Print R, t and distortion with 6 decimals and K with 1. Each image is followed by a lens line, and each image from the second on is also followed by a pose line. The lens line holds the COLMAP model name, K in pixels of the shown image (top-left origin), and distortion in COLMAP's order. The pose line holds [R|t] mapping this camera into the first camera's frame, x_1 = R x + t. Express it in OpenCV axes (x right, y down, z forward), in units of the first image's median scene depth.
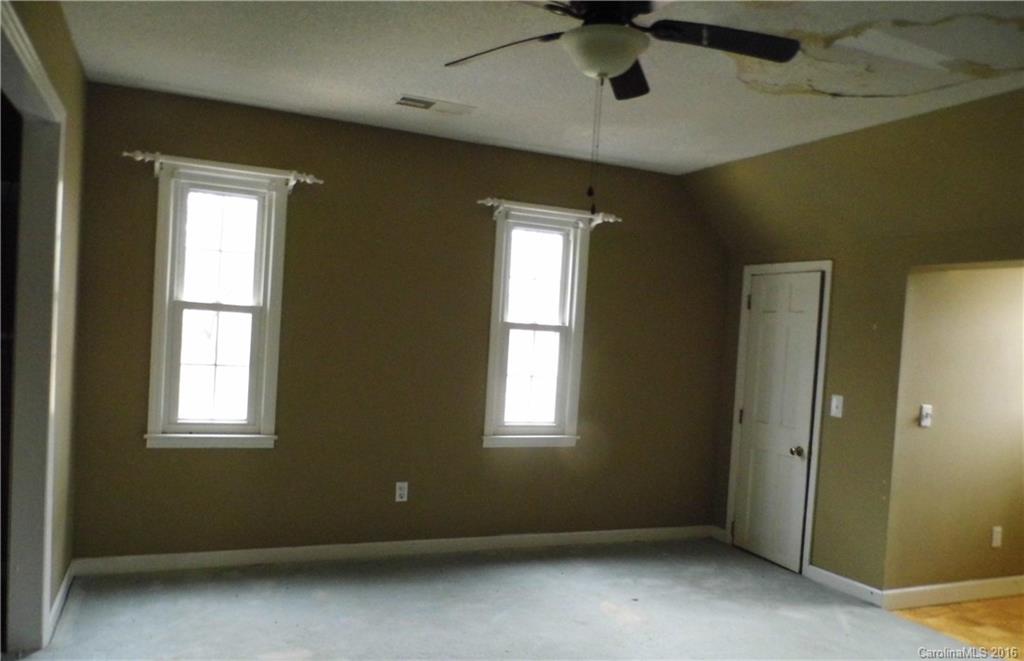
lens RADIAL K [[764.5, 0, 512.0], [0, 764.5, 330.5], [0, 0, 1]] dist [0.000983, -0.000183]
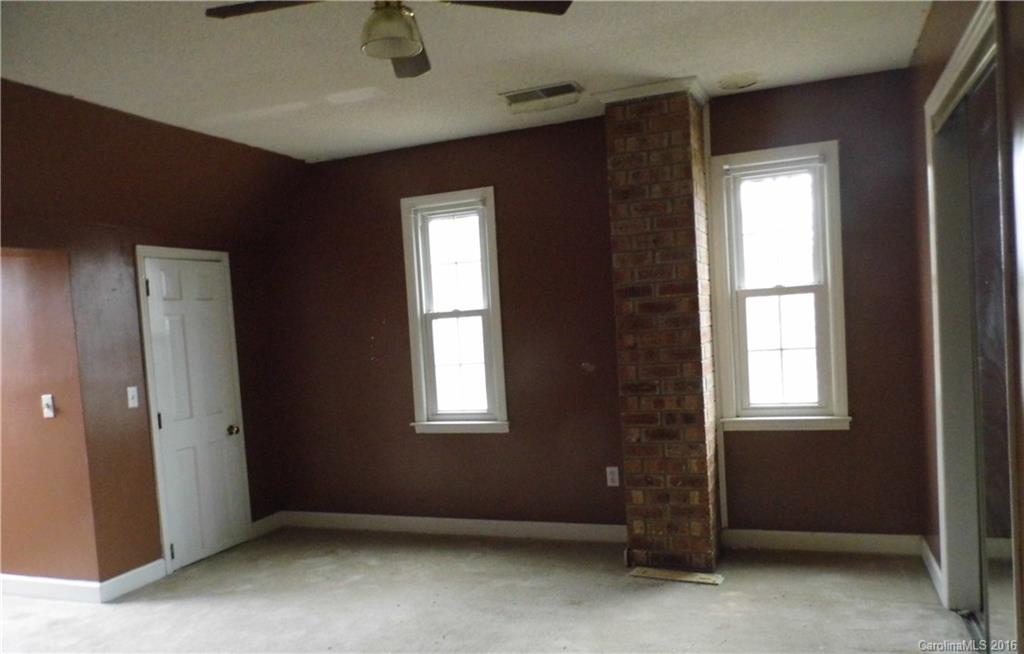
lens RADIAL K [[775.9, 0, 511.6], [0, 775.9, 350.1], [0, 0, 1]] dist [-0.059260, -0.001306]
pose [[0.688990, -0.077994, -0.720562, 0.515252], [0.113360, 0.993554, 0.000850, 0.031557], [0.715851, -0.082268, 0.693390, 0.221490]]
